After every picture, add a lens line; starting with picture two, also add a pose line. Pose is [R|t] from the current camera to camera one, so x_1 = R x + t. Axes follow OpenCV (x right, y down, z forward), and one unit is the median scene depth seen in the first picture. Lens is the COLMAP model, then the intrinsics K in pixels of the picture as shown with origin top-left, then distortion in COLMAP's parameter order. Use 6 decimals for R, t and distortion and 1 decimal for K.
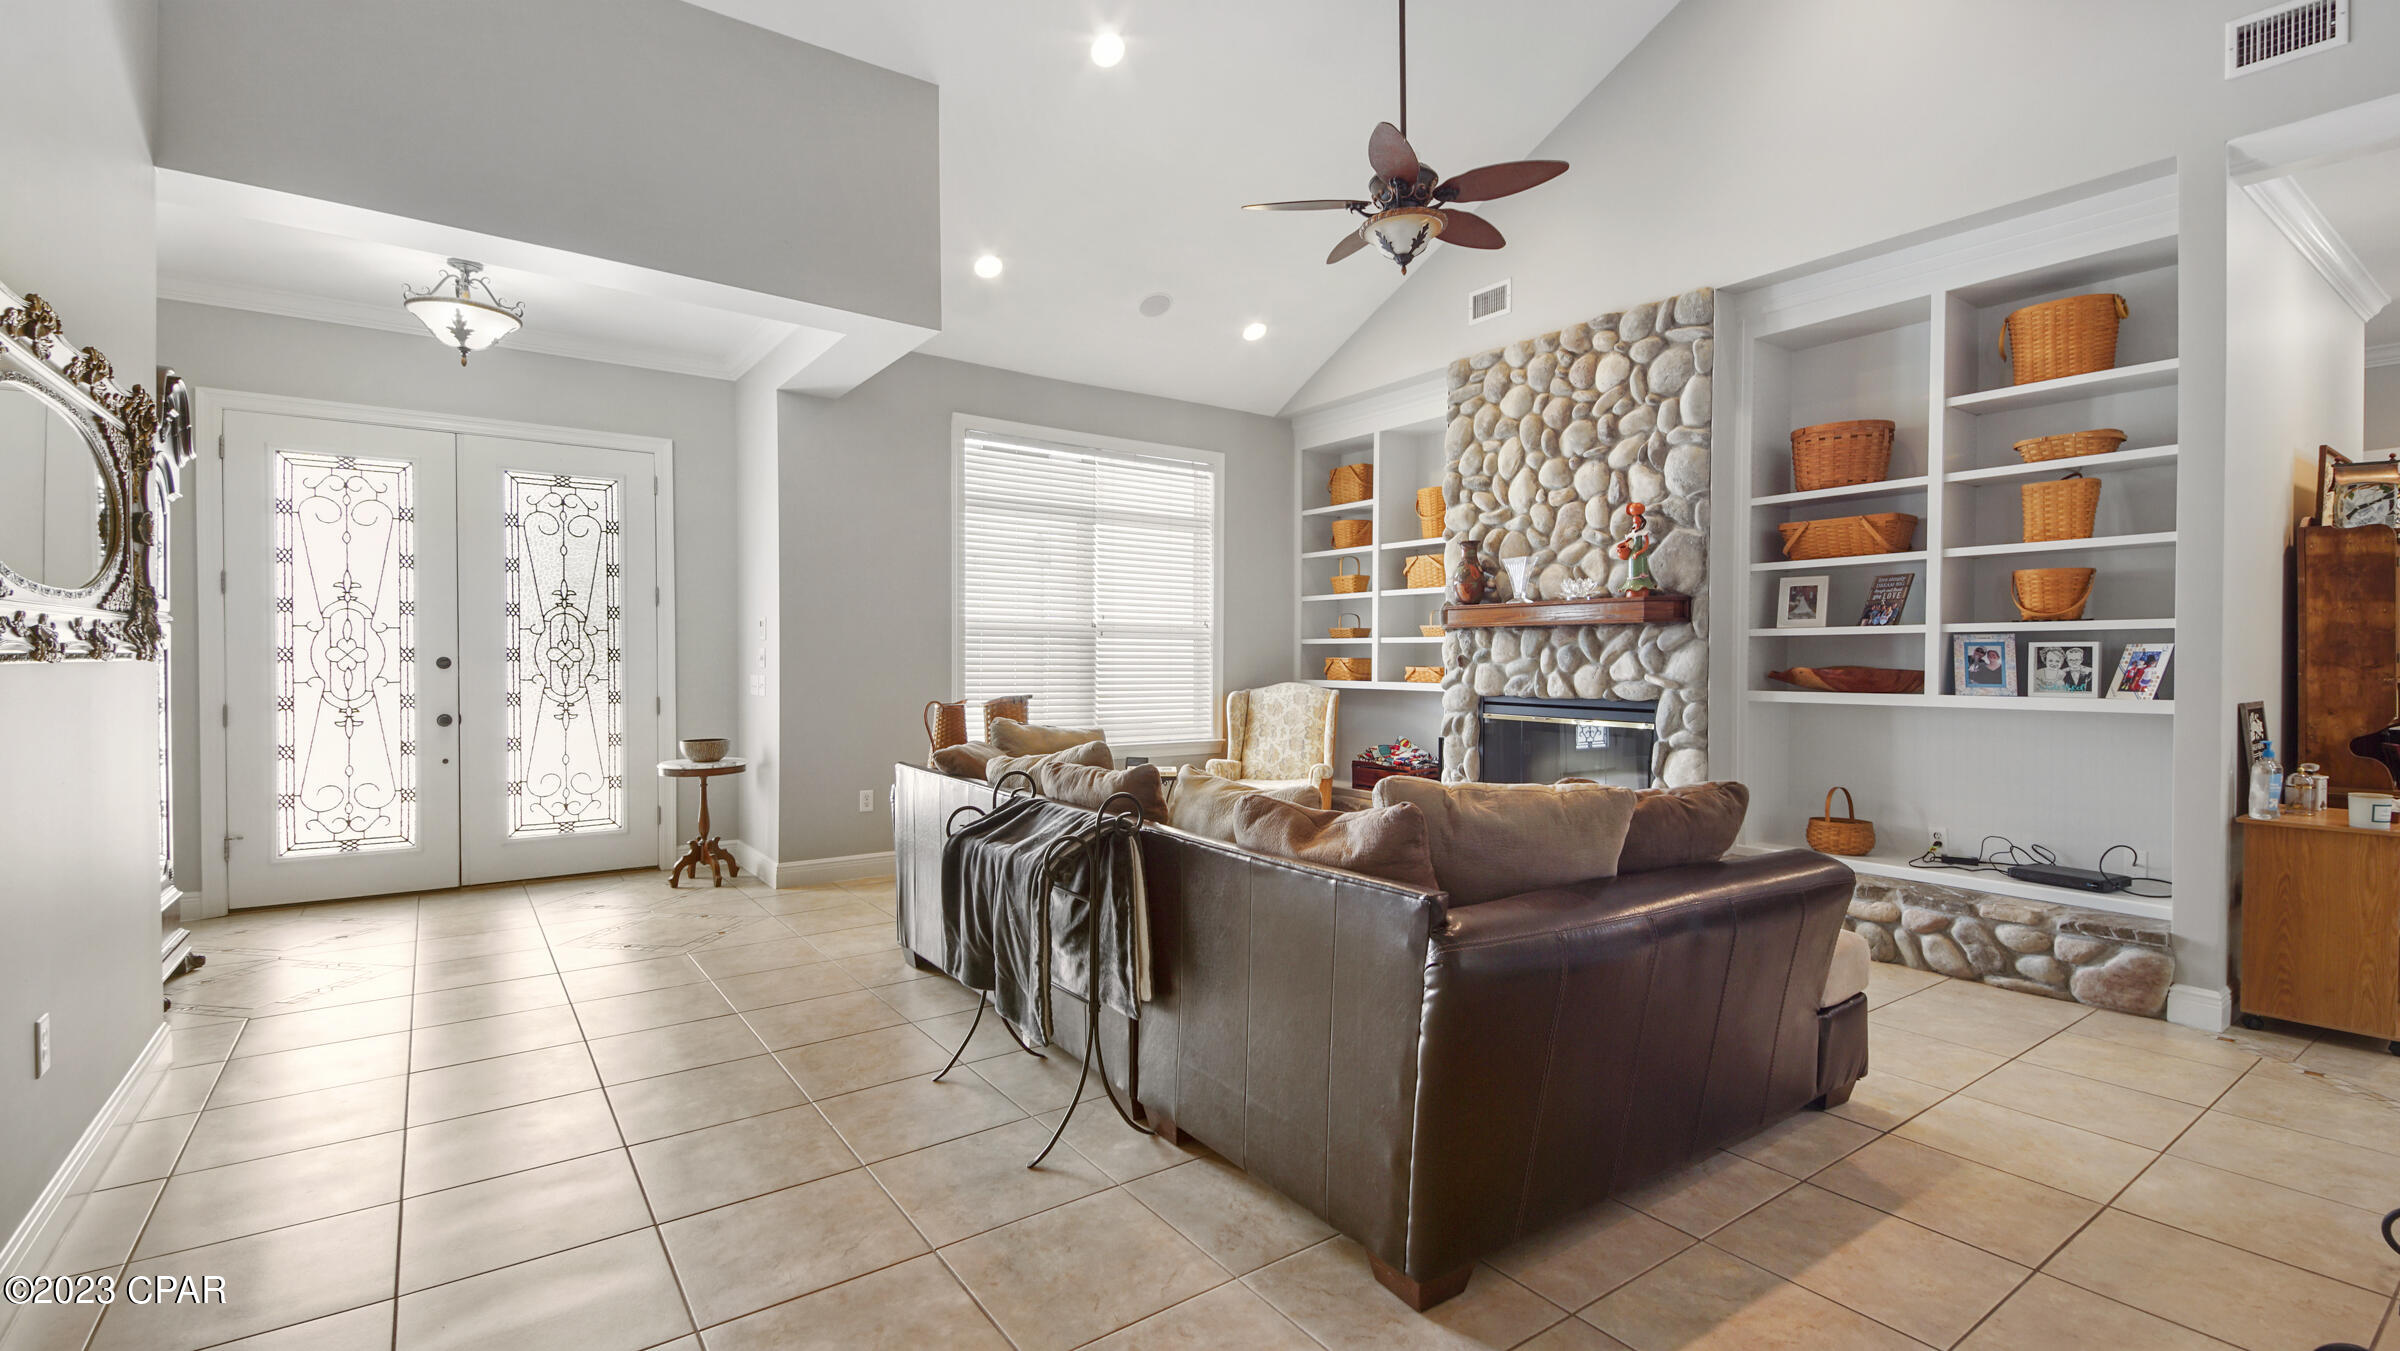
lens RADIAL K [[1061.7, 0, 1200.0], [0, 1061.7, 675.5], [0, 0, 1]] dist [-0.000512, -0.000090]
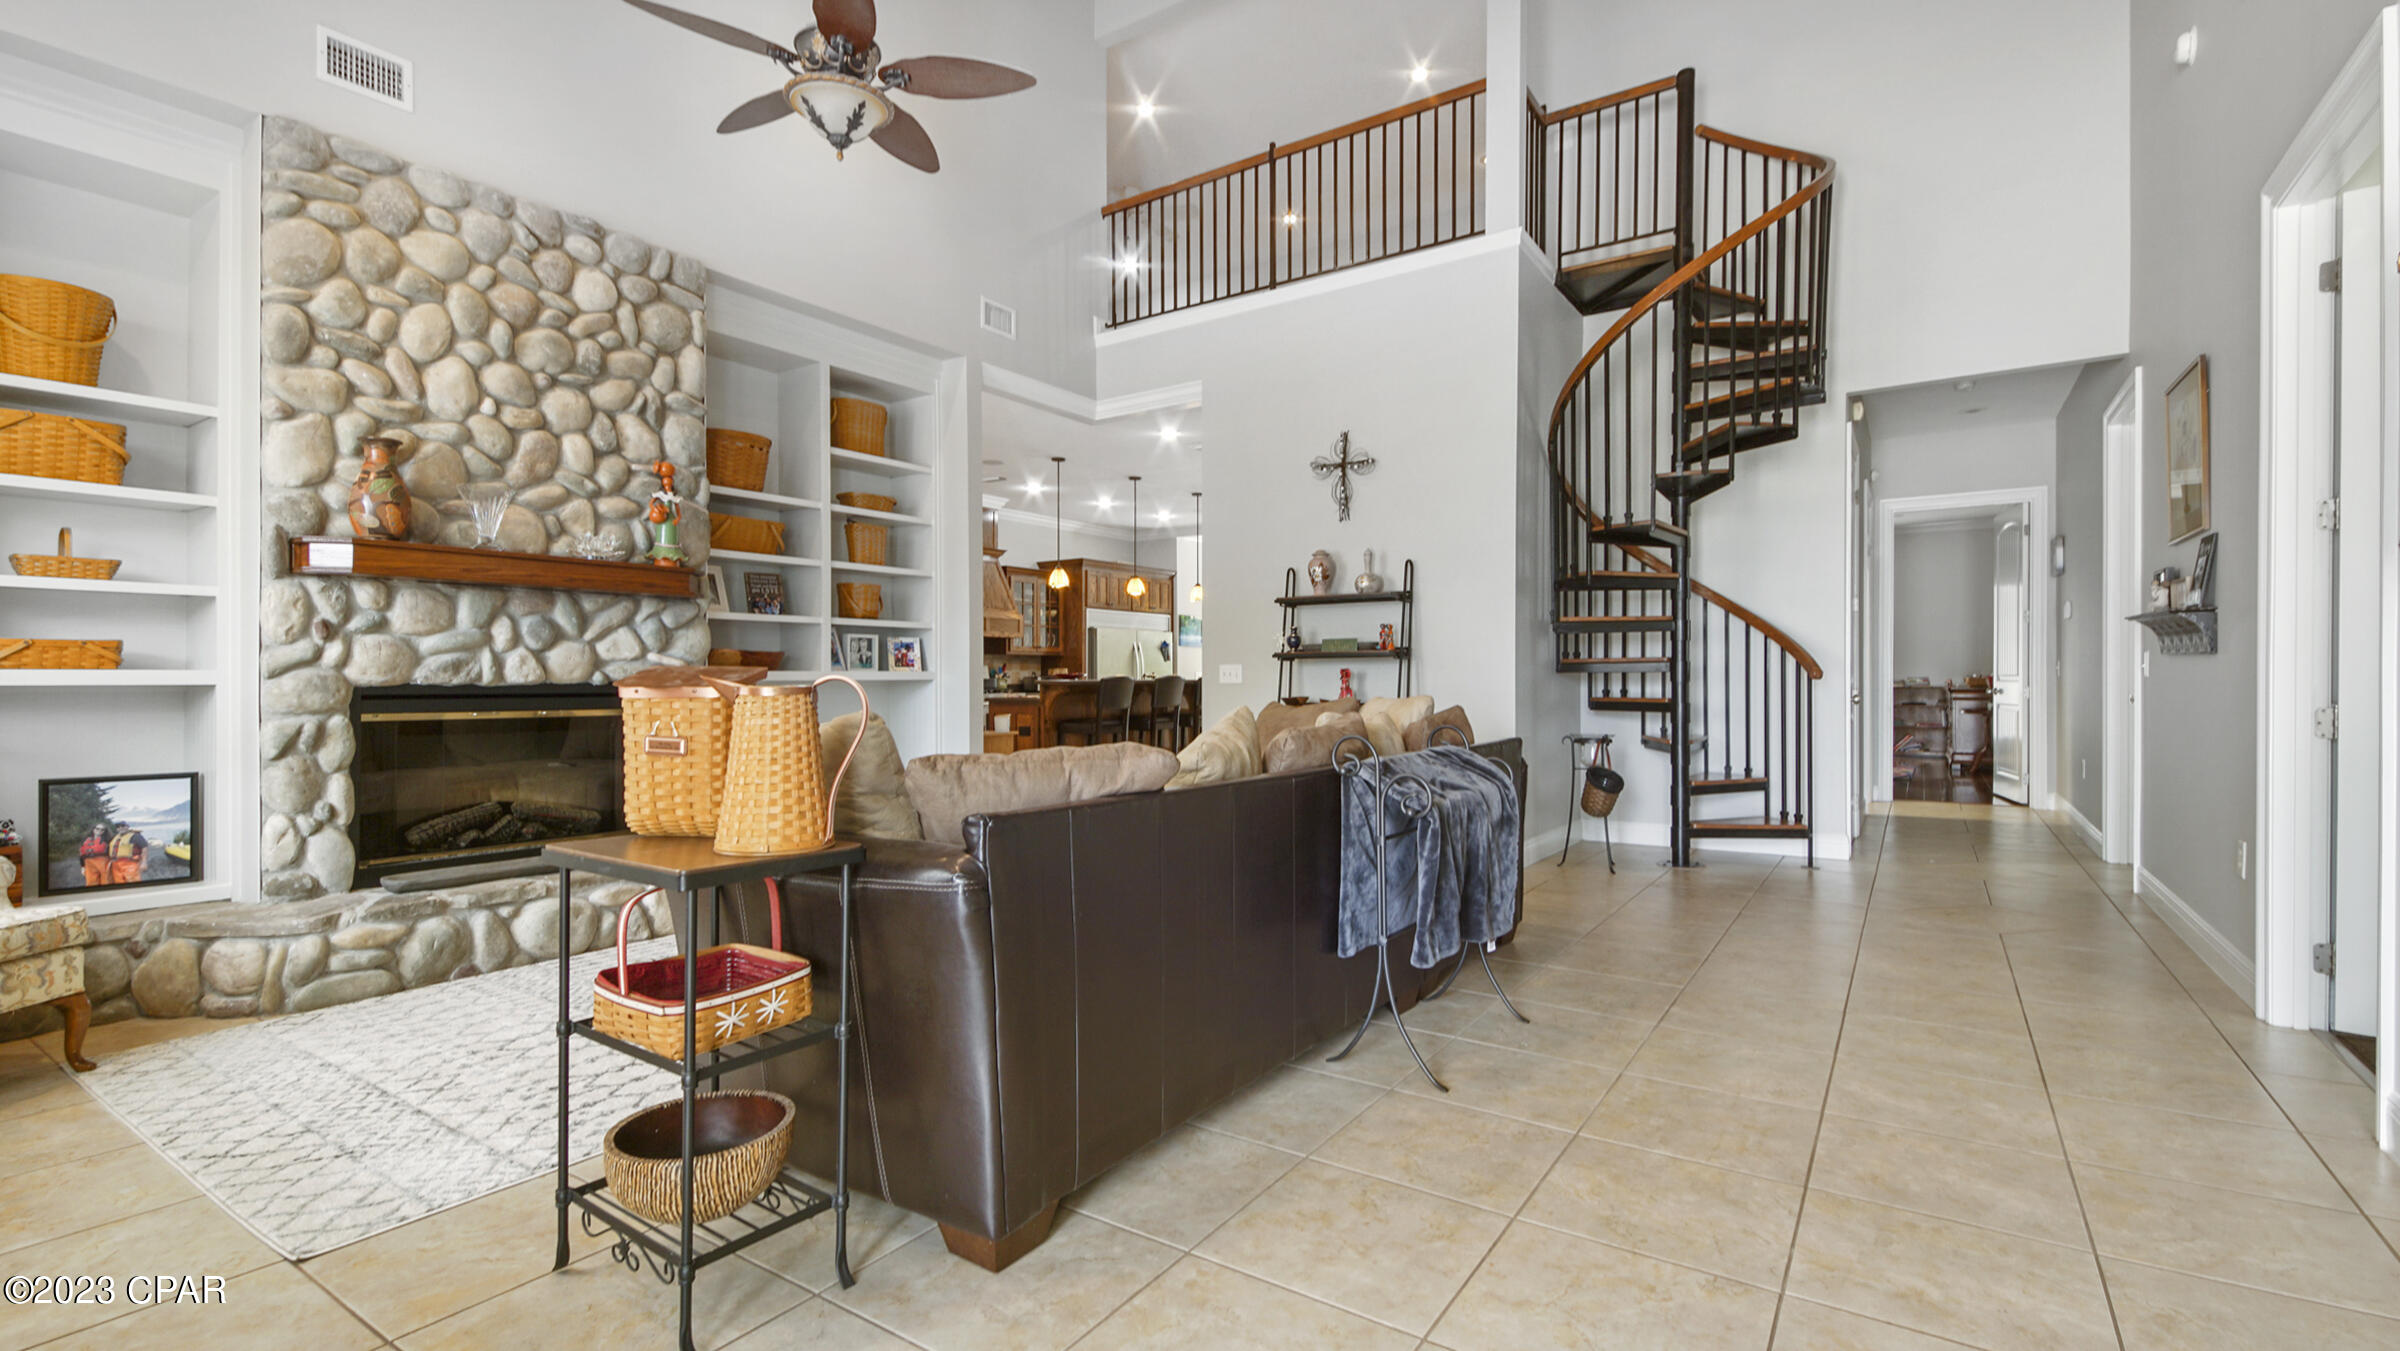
lens RADIAL K [[1076.0, 0, 1200.0], [0, 1076.0, 675.5], [0, 0, 1]] dist [0.023907, -0.000157]
pose [[-0.352226, 0.005279, 0.935900, -0.562432], [0.021741, 0.999760, 0.002543, 0.023789], [-0.935662, 0.021244, -0.352256, 0.837528]]
